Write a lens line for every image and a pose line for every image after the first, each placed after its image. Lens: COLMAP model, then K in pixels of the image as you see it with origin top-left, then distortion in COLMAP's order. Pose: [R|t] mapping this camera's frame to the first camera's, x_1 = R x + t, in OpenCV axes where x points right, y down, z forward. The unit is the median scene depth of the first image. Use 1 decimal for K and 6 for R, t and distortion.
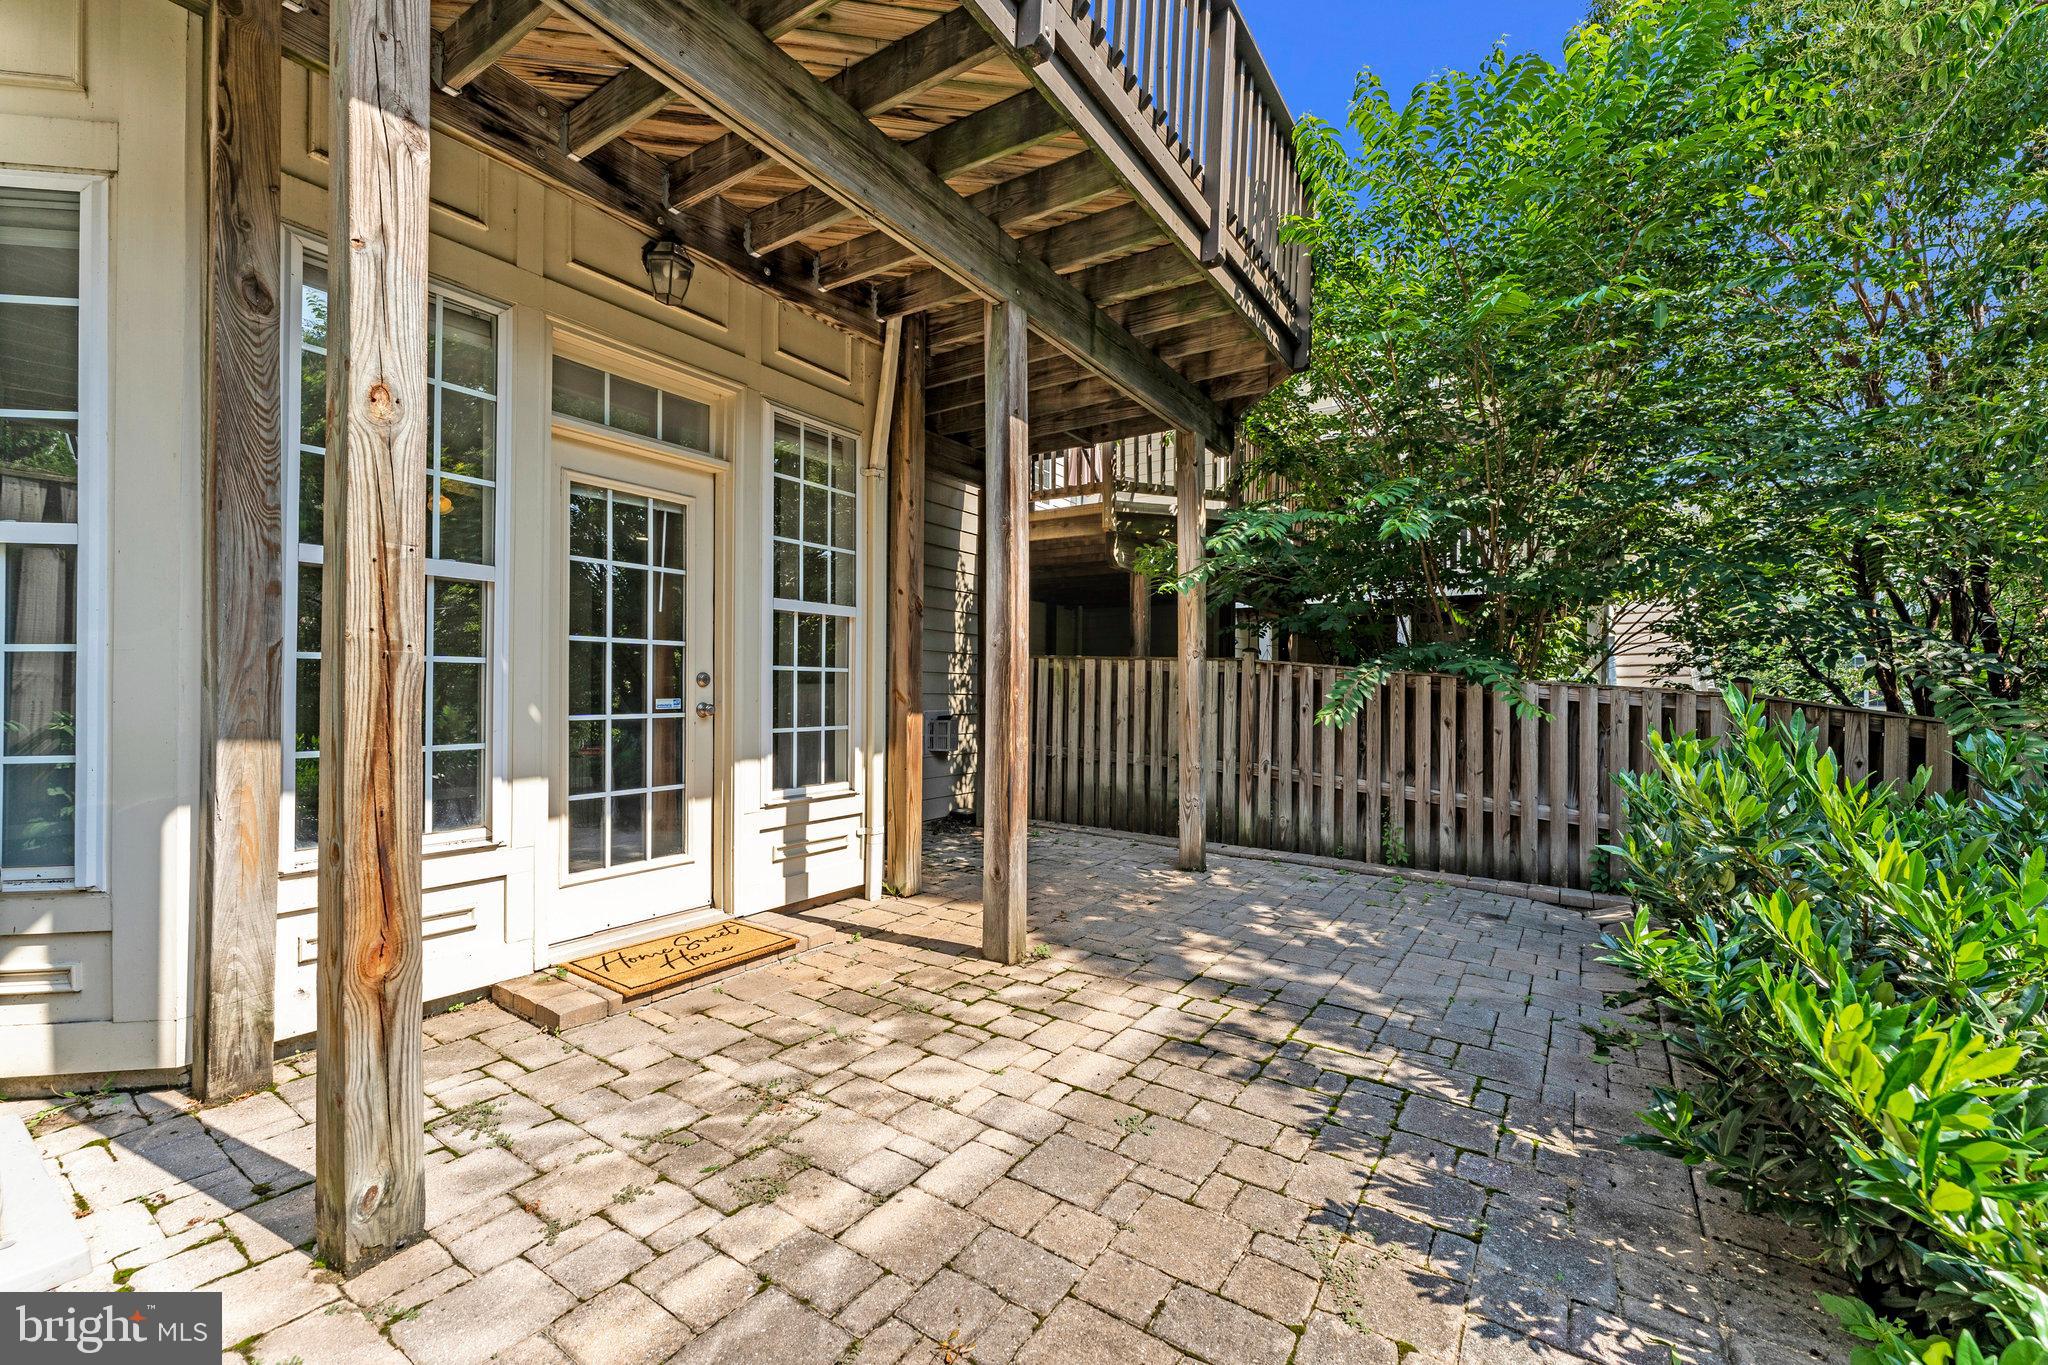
lens RADIAL K [[831.9, 0, 1024.0], [0, 831.9, 682.5], [0, 0, 1]] dist [0.189066, 0.000003]
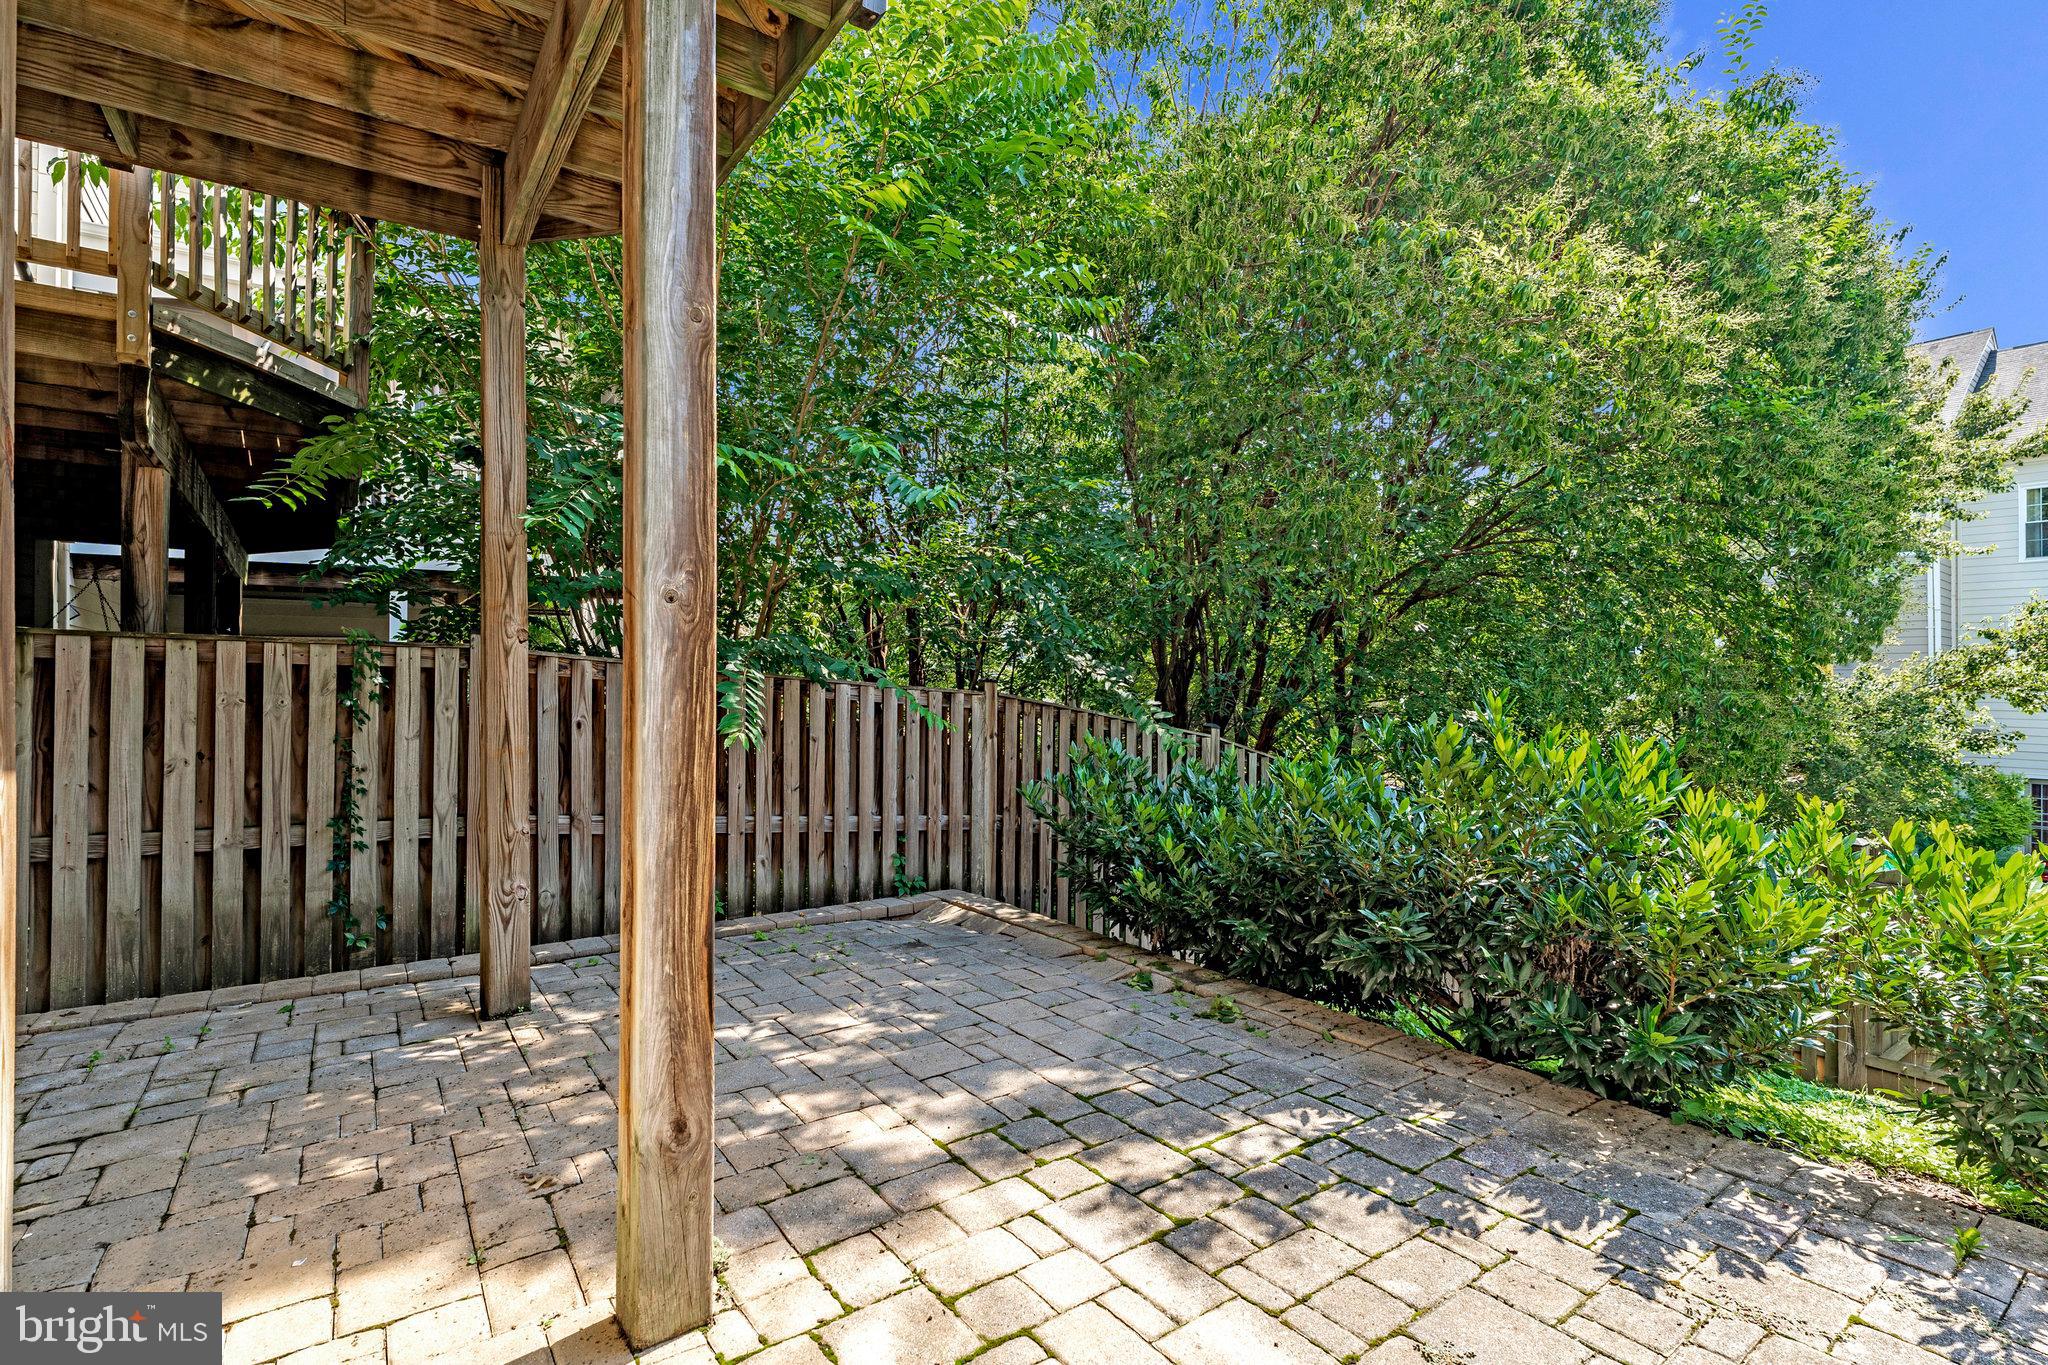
lens RADIAL K [[1001.5, 0, 1023.2], [0, 1001.5, 654.2], [0, 0, 1]] dist [0.012796, 0.000891]
pose [[0.372718, 0.013269, 0.927850, -0.413782], [0.000852, 0.999892, -0.014642, -0.018311], [-0.927944, 0.006248, 0.372667, 0.567488]]
